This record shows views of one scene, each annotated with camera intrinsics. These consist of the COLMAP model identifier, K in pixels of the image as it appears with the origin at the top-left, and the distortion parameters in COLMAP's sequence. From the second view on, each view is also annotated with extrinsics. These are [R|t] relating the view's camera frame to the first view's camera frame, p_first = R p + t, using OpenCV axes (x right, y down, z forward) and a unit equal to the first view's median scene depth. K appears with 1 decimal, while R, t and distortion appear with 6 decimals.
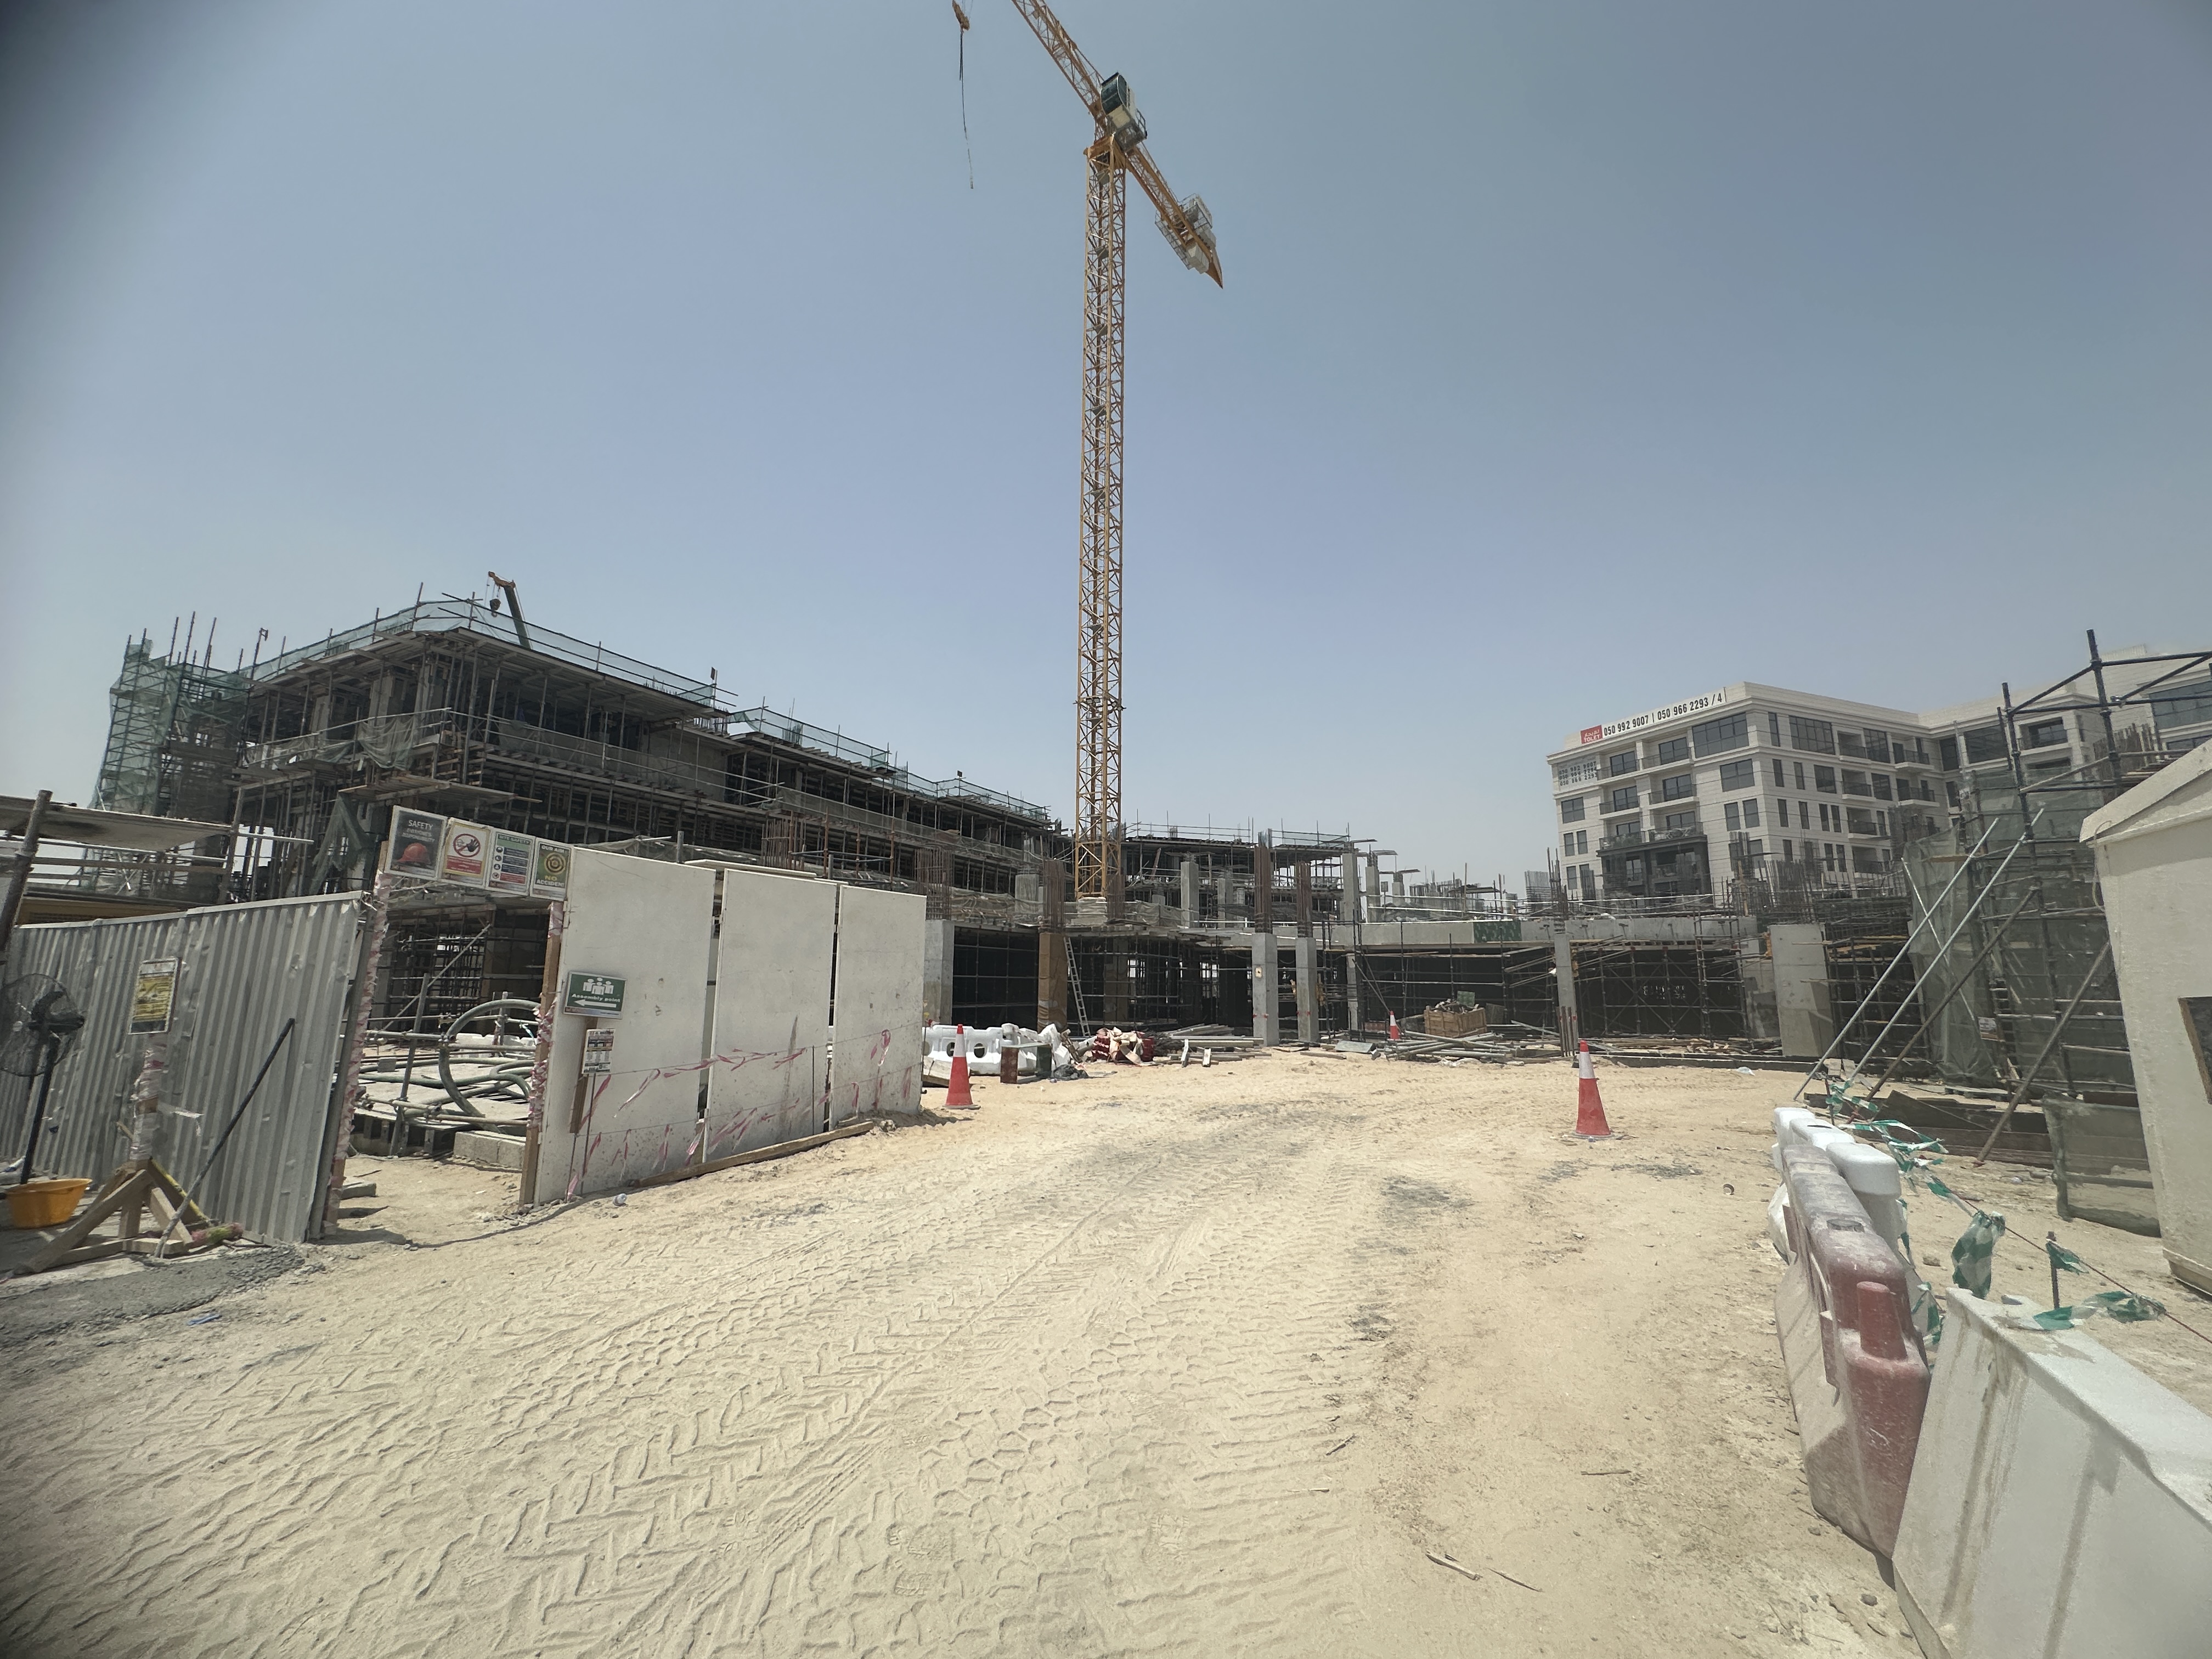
lens RADIAL K [[887.6, 0, 1102.5], [0, 887.6, 832.0], [0, 0, 1]] dist [-0.003416, 0.001157]
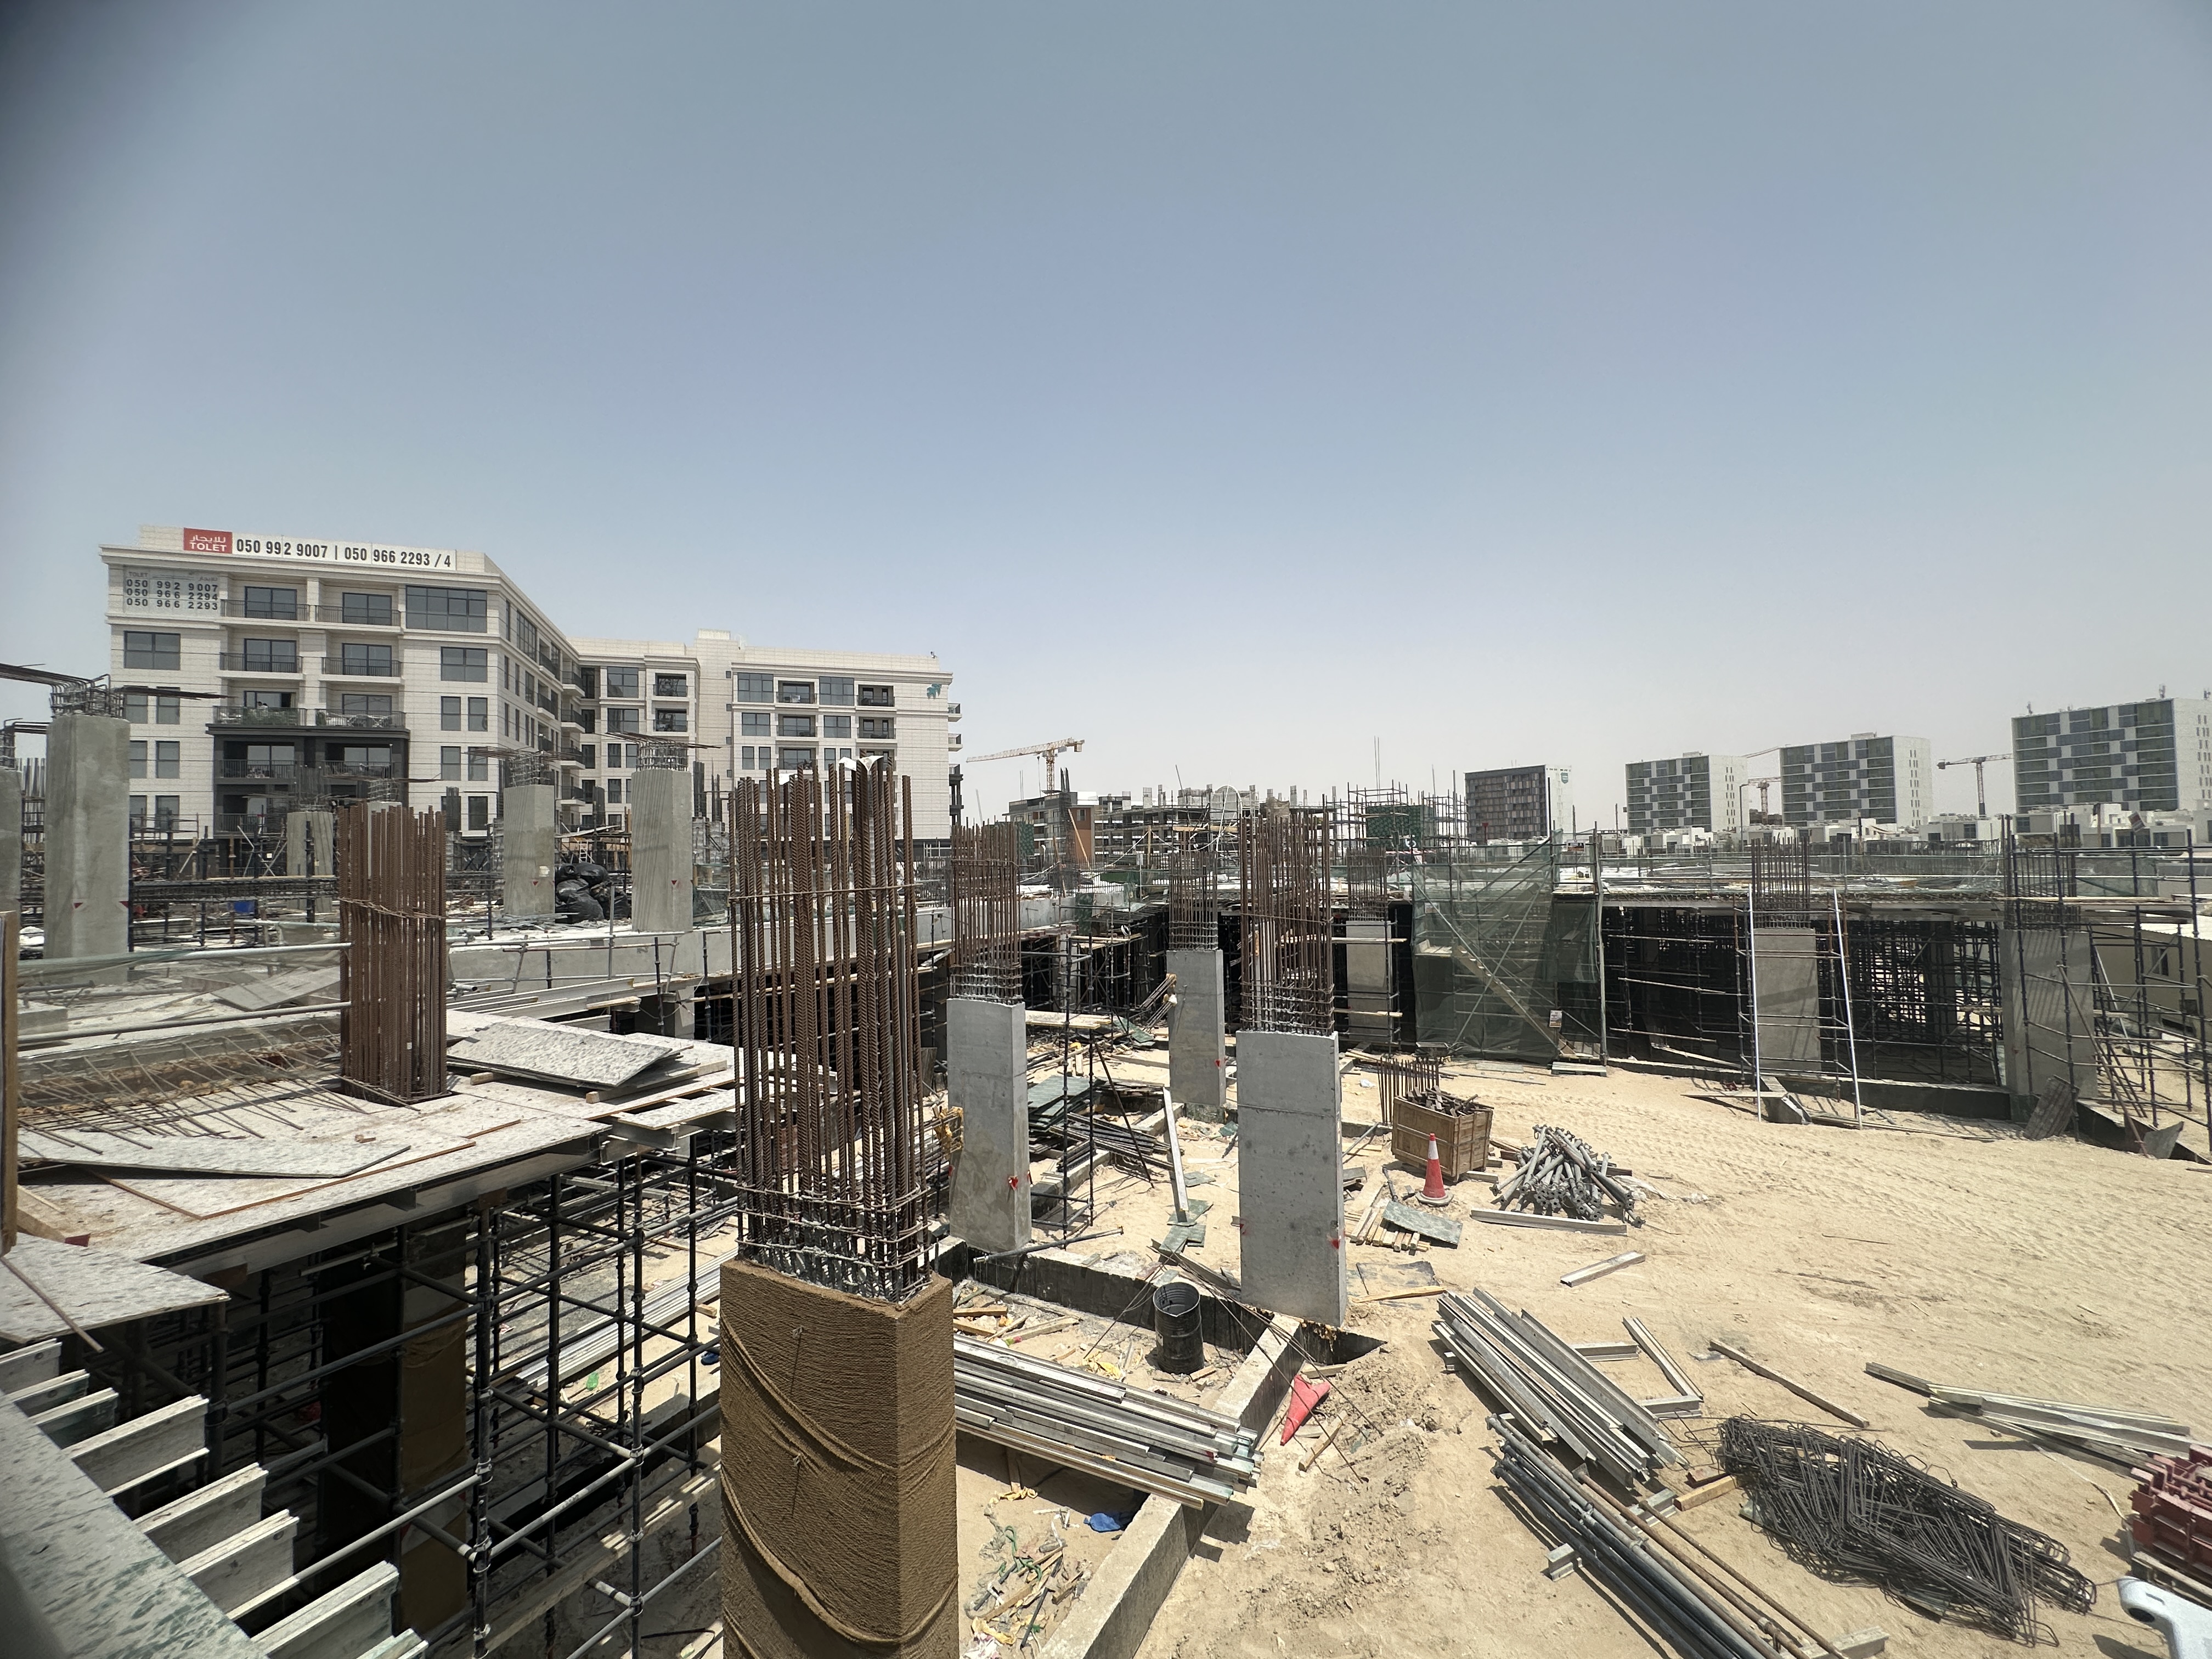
lens RADIAL K [[887.6, 0, 1104.0], [0, 887.6, 835.6], [0, 0, 1]] dist [-0.003416, 0.001157]
pose [[0.024518, 0.015932, 0.999572, -0.071298], [-0.149532, 0.988683, -0.012091, 0.012238], [-0.988453, -0.149172, 0.026623, 0.346000]]
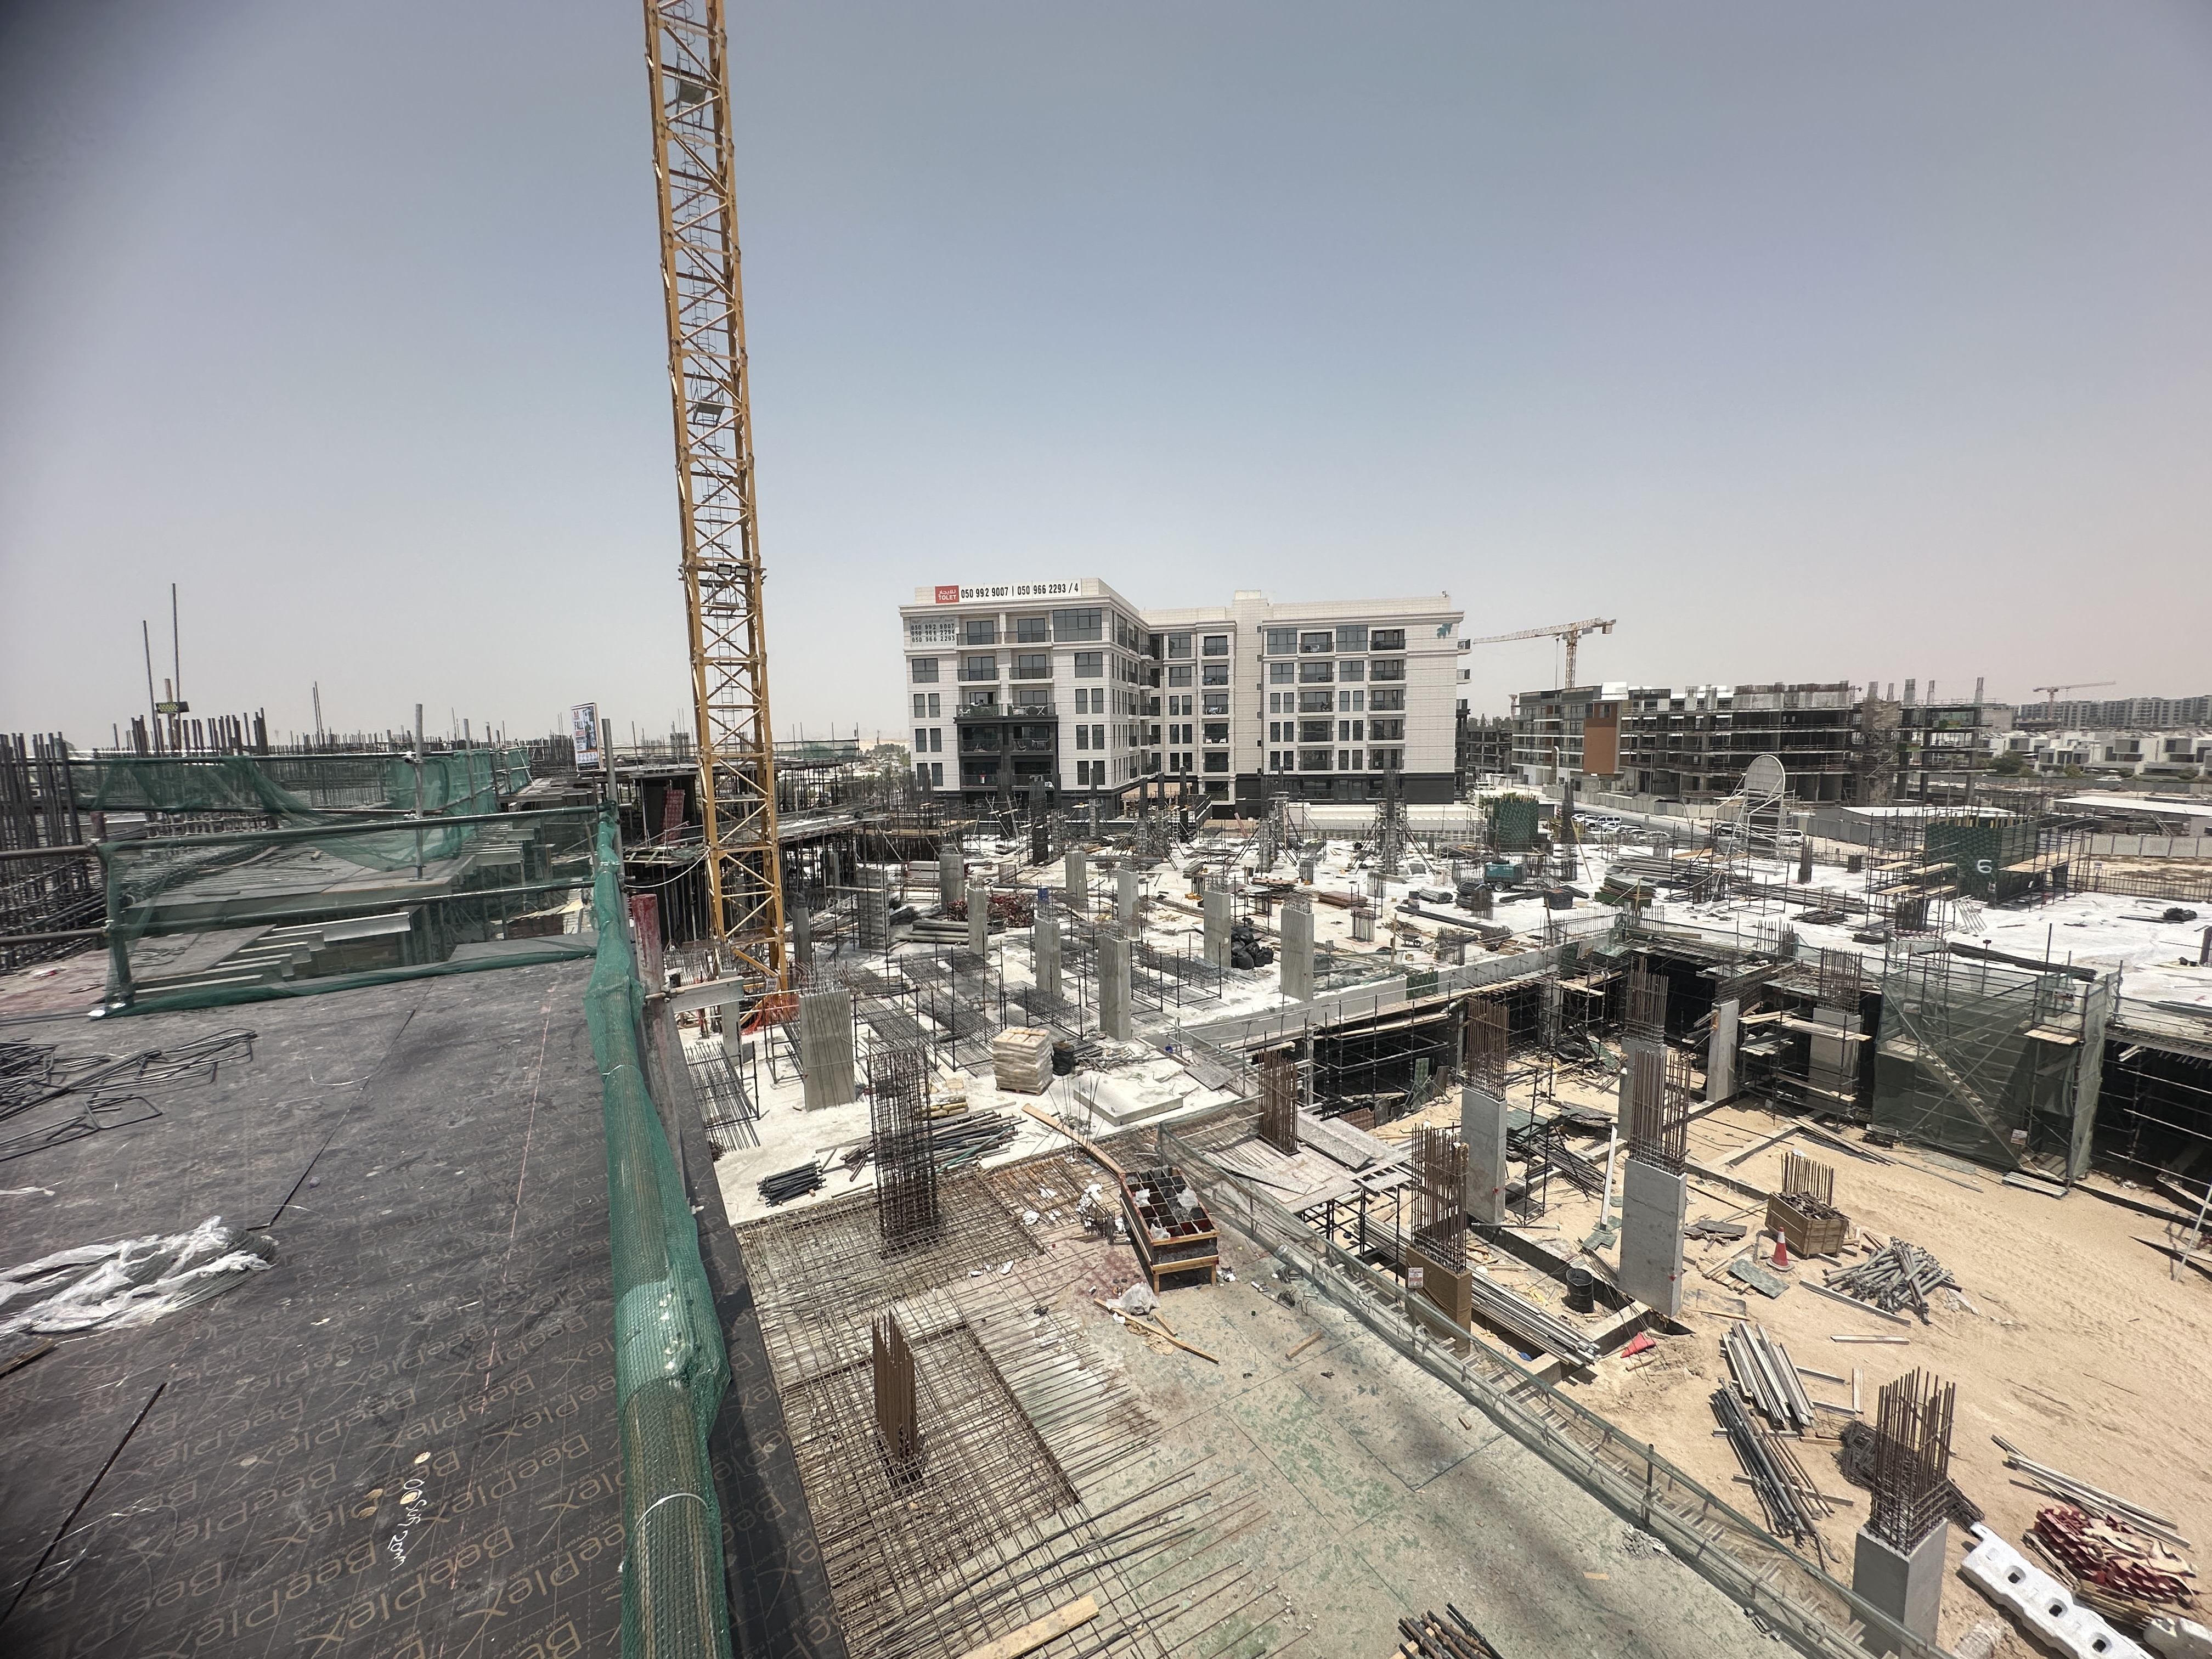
lens RADIAL K [[887.6, 0, 1099.8], [0, 887.6, 834.7], [0, 0, 1]] dist [-0.003416, 0.001157]
pose [[0.538681, -0.118041, 0.834200, -0.218539], [-0.118085, 0.969785, 0.213479, -0.089084], [-0.834194, -0.213503, 0.508466, 0.341830]]
